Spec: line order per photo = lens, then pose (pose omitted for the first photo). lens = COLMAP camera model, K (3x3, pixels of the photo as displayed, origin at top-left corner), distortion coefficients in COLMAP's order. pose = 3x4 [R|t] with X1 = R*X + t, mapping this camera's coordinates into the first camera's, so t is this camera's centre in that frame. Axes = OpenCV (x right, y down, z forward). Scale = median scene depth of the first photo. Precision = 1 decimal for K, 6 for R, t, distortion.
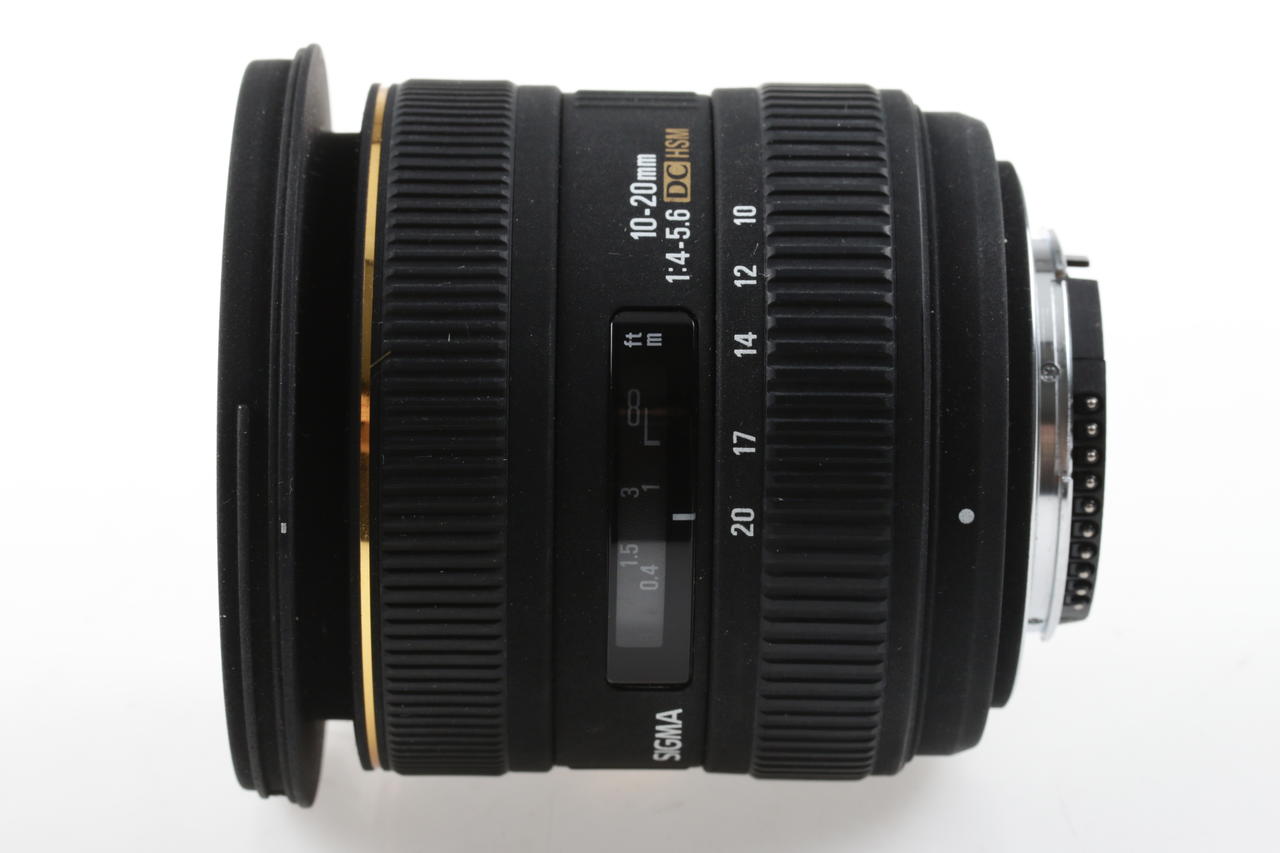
lens RADIAL K [[3843.4, 0, 639.4], [0, 3843.4, 424.5], [0, 0, 1]] dist [0.846121, 0.000000]
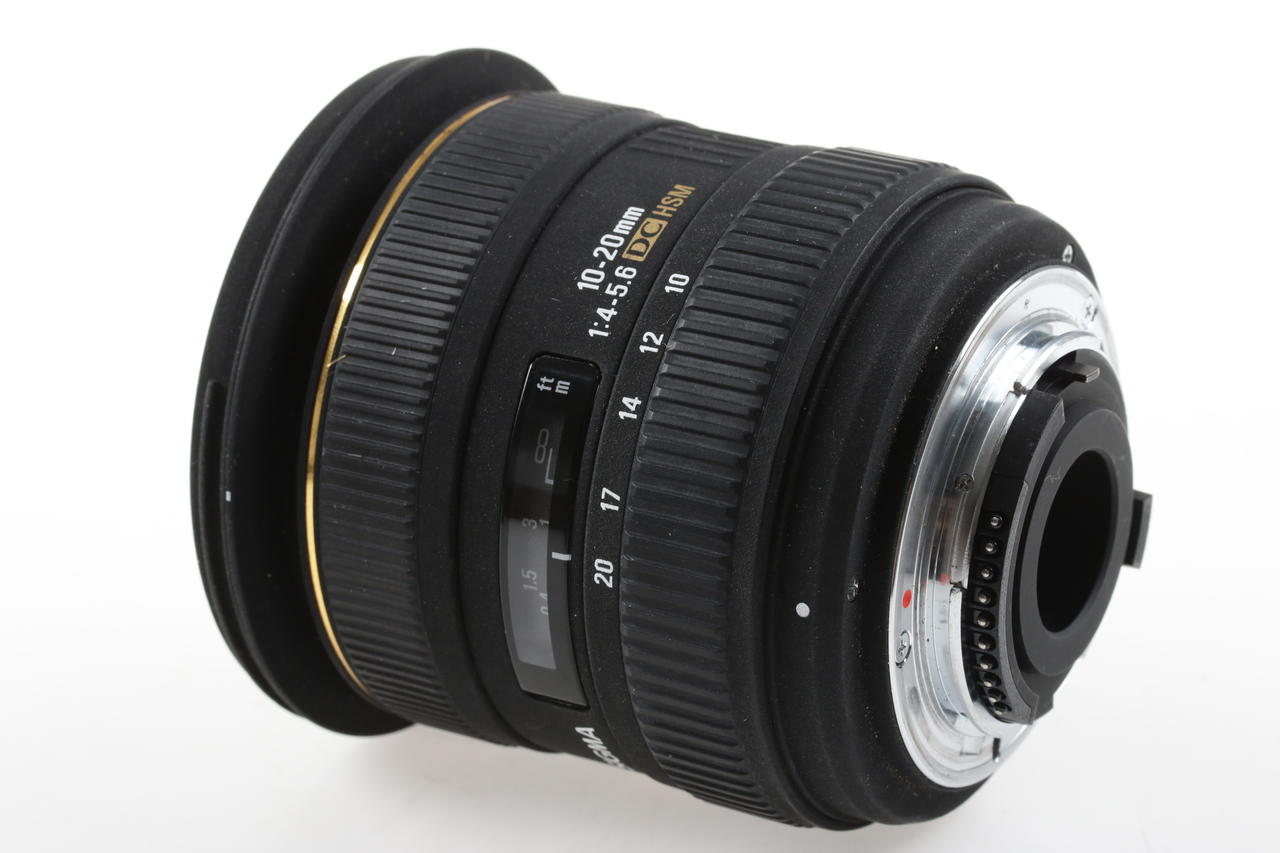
lens RADIAL K [[3843.4, 0, 642.6], [0, 3843.4, 427.5], [0, 0, 1]] dist [0.846121, 0.000000]
pose [[0.863612, 0.185727, -0.468700, 0.518519], [-0.145243, 0.981911, 0.121472, -0.142243], [0.482782, -0.036829, 0.874966, 0.081164]]
